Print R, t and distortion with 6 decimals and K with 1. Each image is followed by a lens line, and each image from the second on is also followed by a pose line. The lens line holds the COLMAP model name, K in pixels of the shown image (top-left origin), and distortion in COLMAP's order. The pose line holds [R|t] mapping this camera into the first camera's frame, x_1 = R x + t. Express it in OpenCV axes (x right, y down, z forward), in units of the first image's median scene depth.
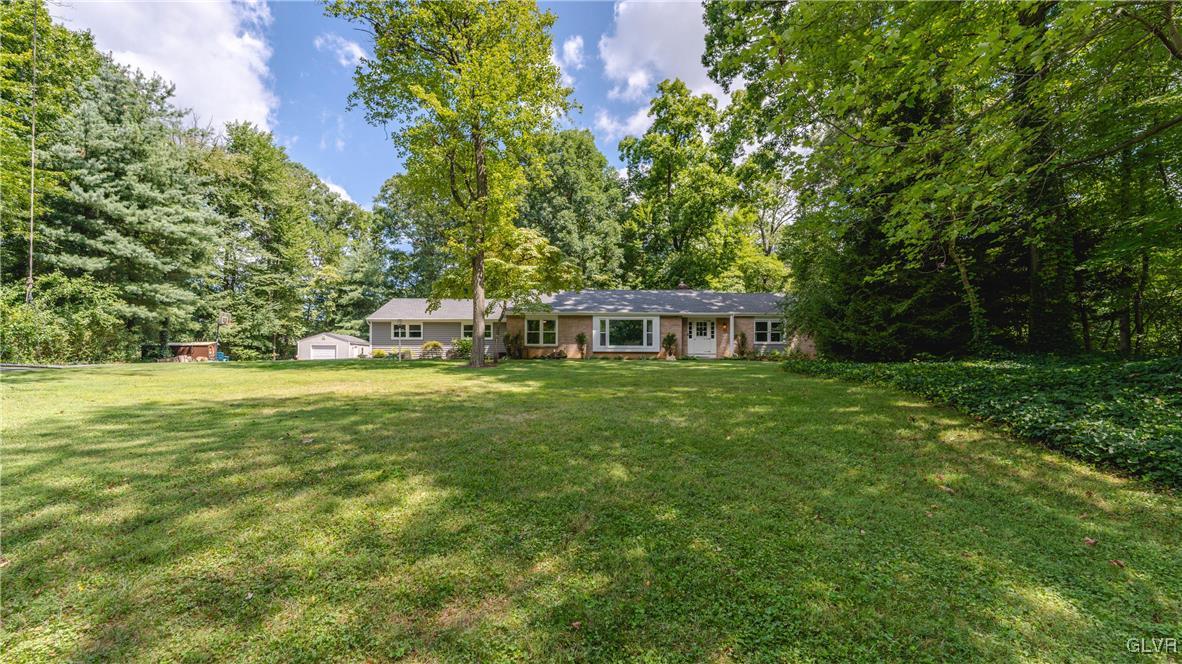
lens RADIAL K [[520.4, 0, 589.3], [0, 520.4, 325.1], [0, 0, 1]] dist [-0.000363, -0.000716]
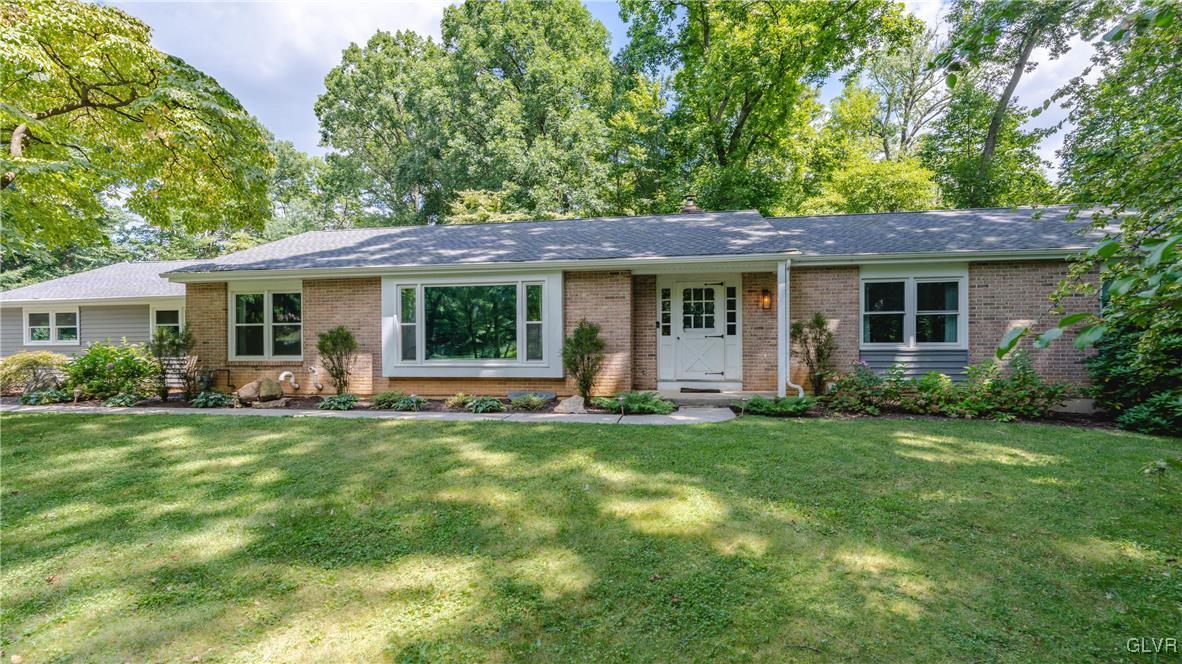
lens RADIAL K [[520.4, 0, 599.9], [0, 520.4, 339.1], [0, 0, 1]] dist [-0.000363, -0.000716]
pose [[0.984444, -0.011356, -0.175331, 0.211624], [0.021483, 0.998201, 0.055972, 0.007257], [0.174380, -0.058868, 0.982917, 0.650423]]
